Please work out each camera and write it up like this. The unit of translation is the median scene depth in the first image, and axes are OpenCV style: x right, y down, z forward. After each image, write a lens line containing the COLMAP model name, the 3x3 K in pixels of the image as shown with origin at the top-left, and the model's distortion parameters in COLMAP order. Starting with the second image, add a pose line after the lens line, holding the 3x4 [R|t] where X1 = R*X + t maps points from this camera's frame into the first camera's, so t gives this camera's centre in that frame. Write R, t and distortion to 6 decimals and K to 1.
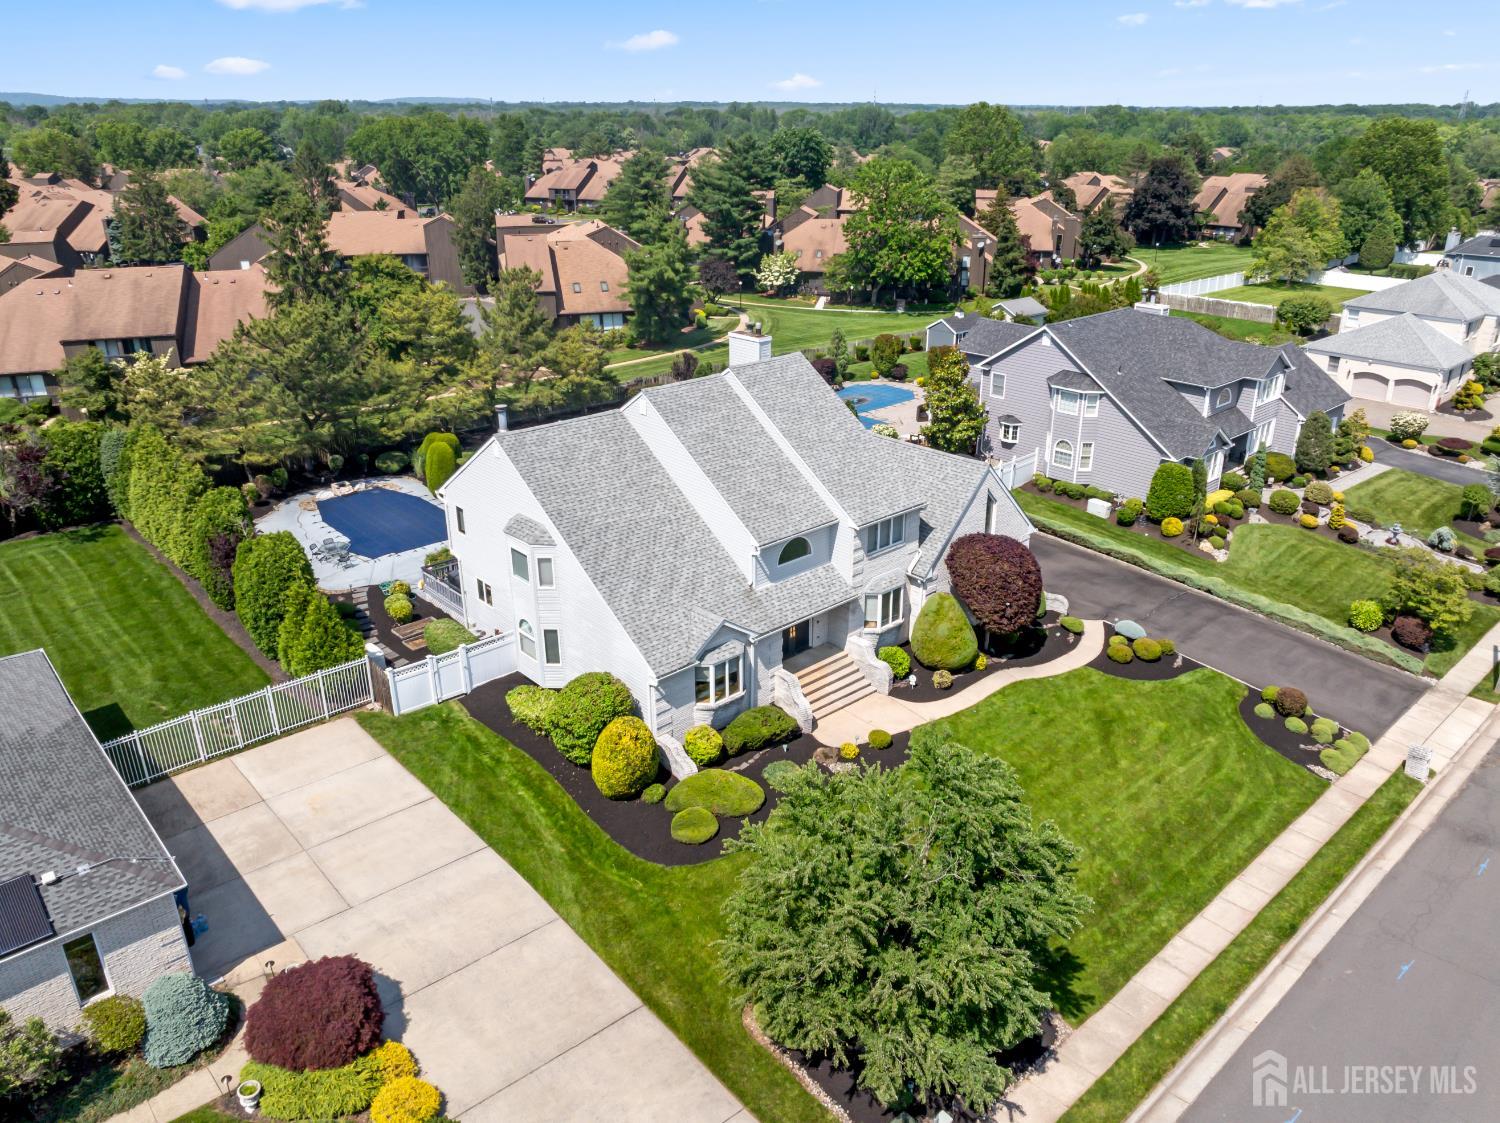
lens RADIAL K [[1071.6, 0, 743.3], [0, 1071.6, 552.5], [0, 0, 1]] dist [-0.042727, 0.011428]
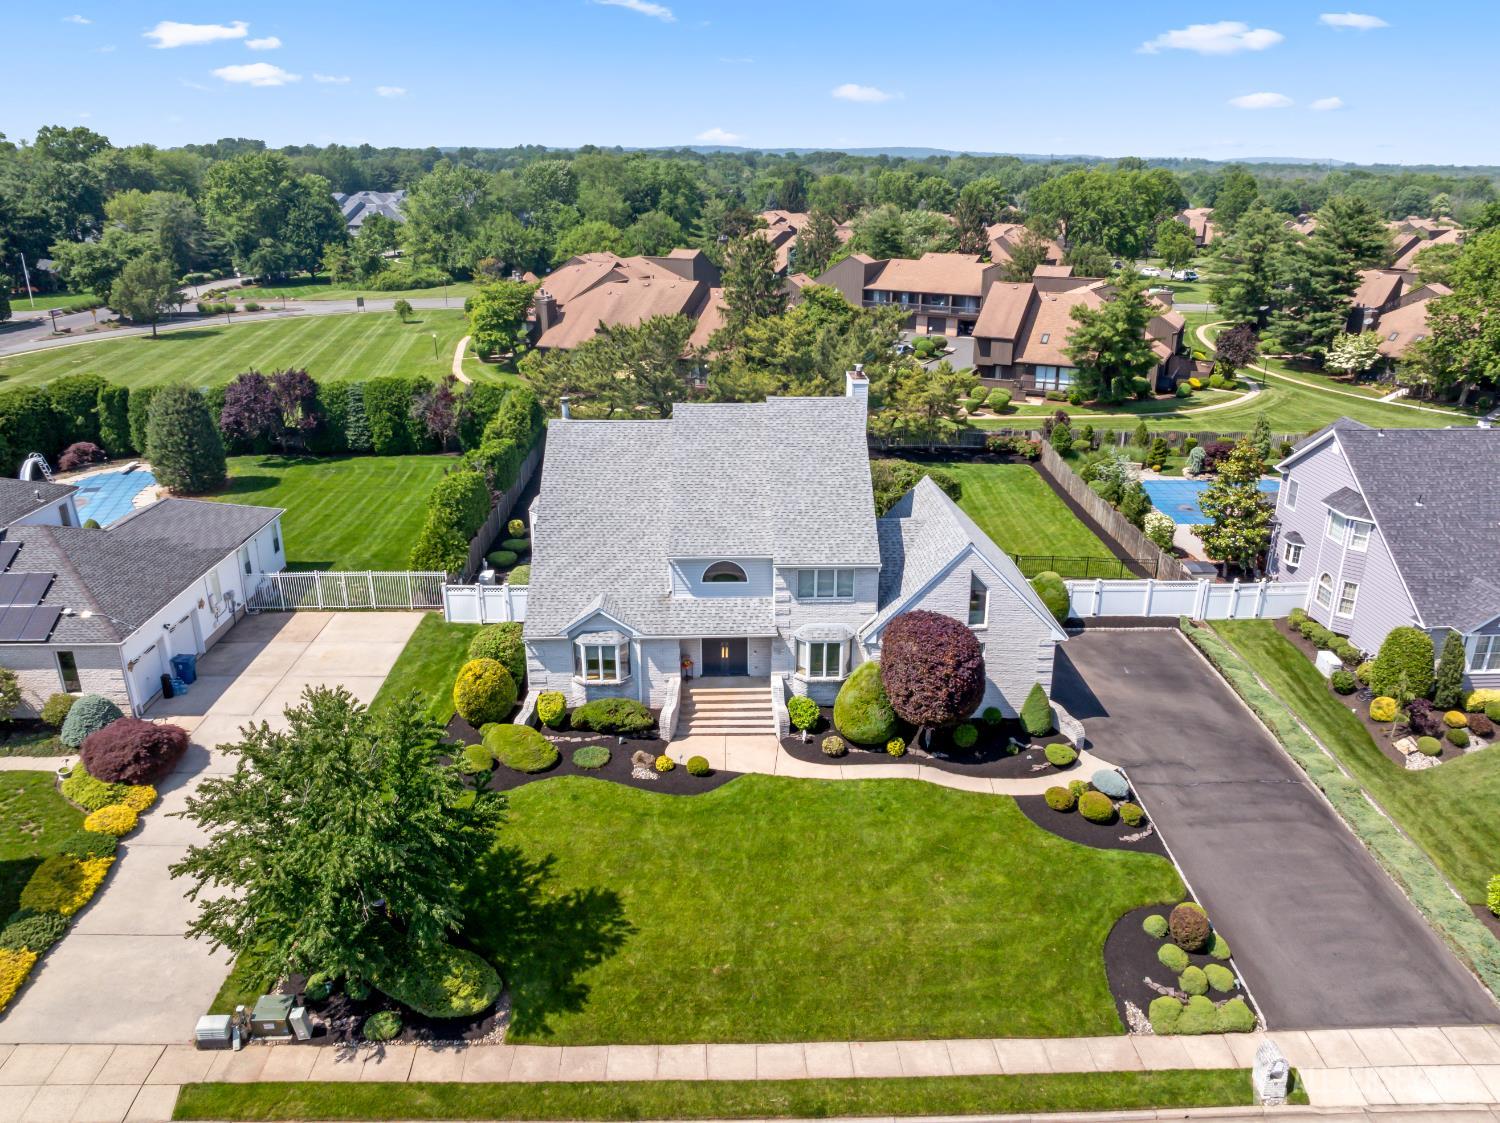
lens RADIAL K [[1071.6, 0, 774.0], [0, 1071.6, 503.4], [0, 0, 1]] dist [-0.042727, 0.011428]
pose [[0.769814, 0.198139, -0.606736, 0.678037], [-0.250952, 0.967997, -0.002289, -0.075100], [0.586865, 0.154024, 0.794900, 0.176746]]
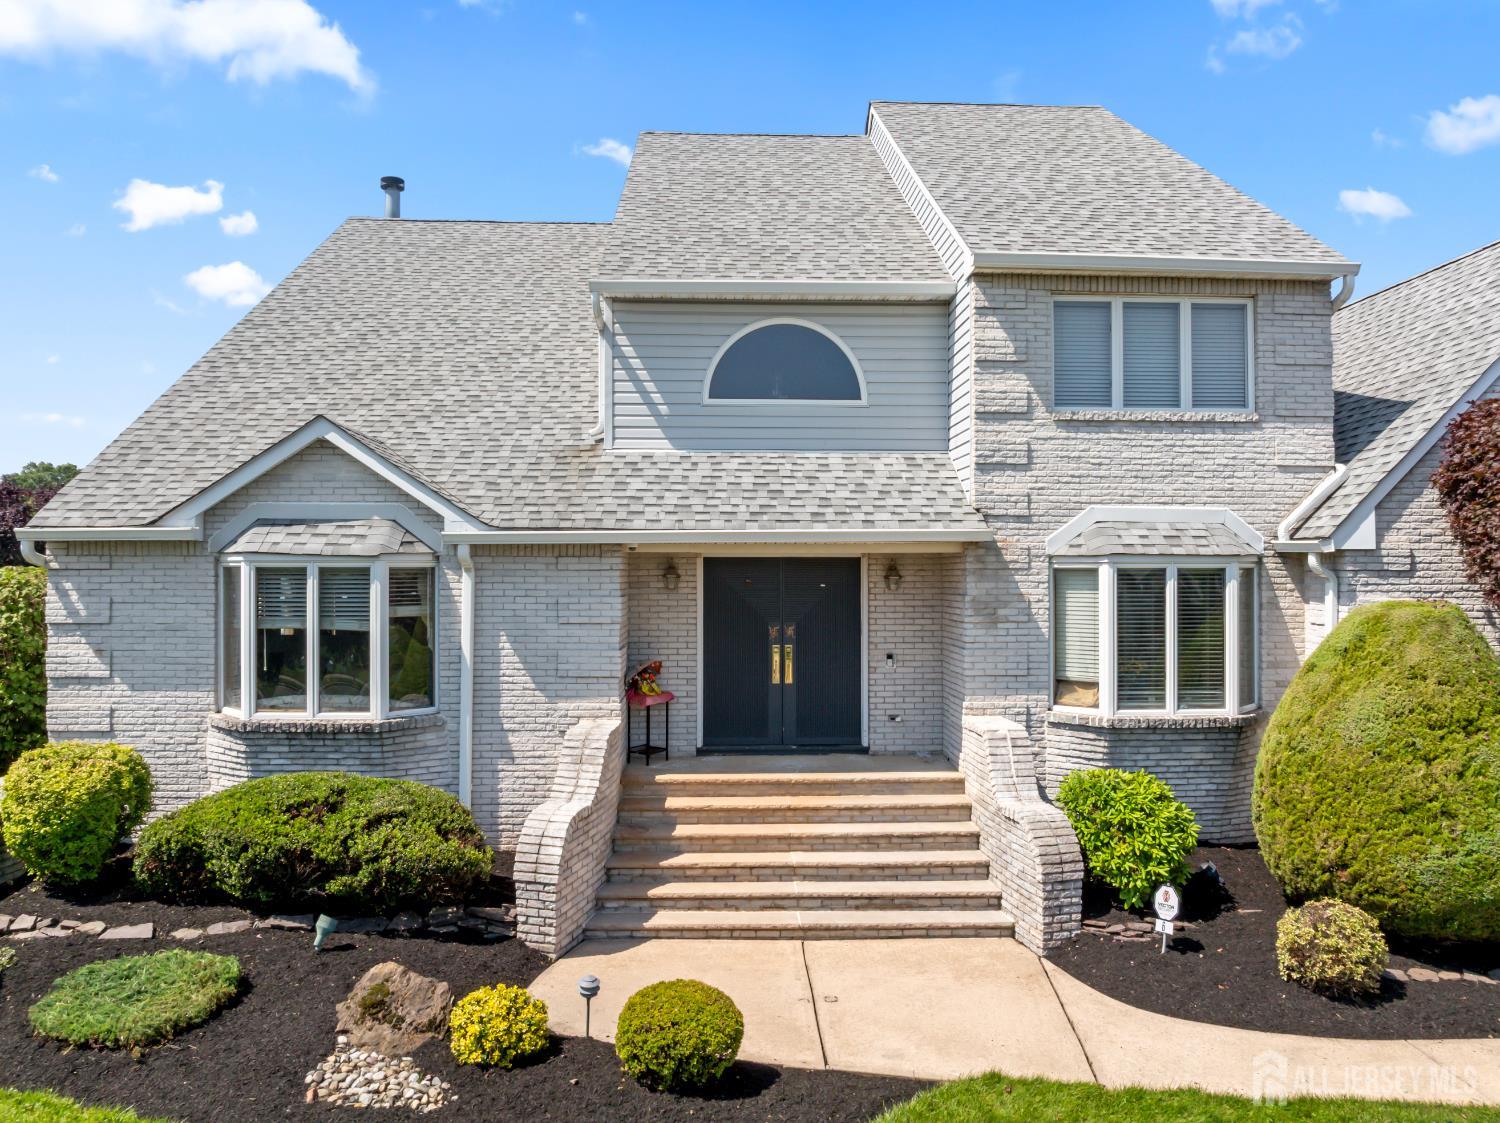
lens RADIAL K [[1071.6, 0, 763.8], [0, 1071.6, 552.9], [0, 0, 1]] dist [-0.042727, 0.011428]
pose [[0.762076, -0.011308, -0.647389, 0.232889], [-0.246575, 0.919441, -0.306316, 0.136674], [0.598699, 0.393066, 0.697895, 0.767807]]
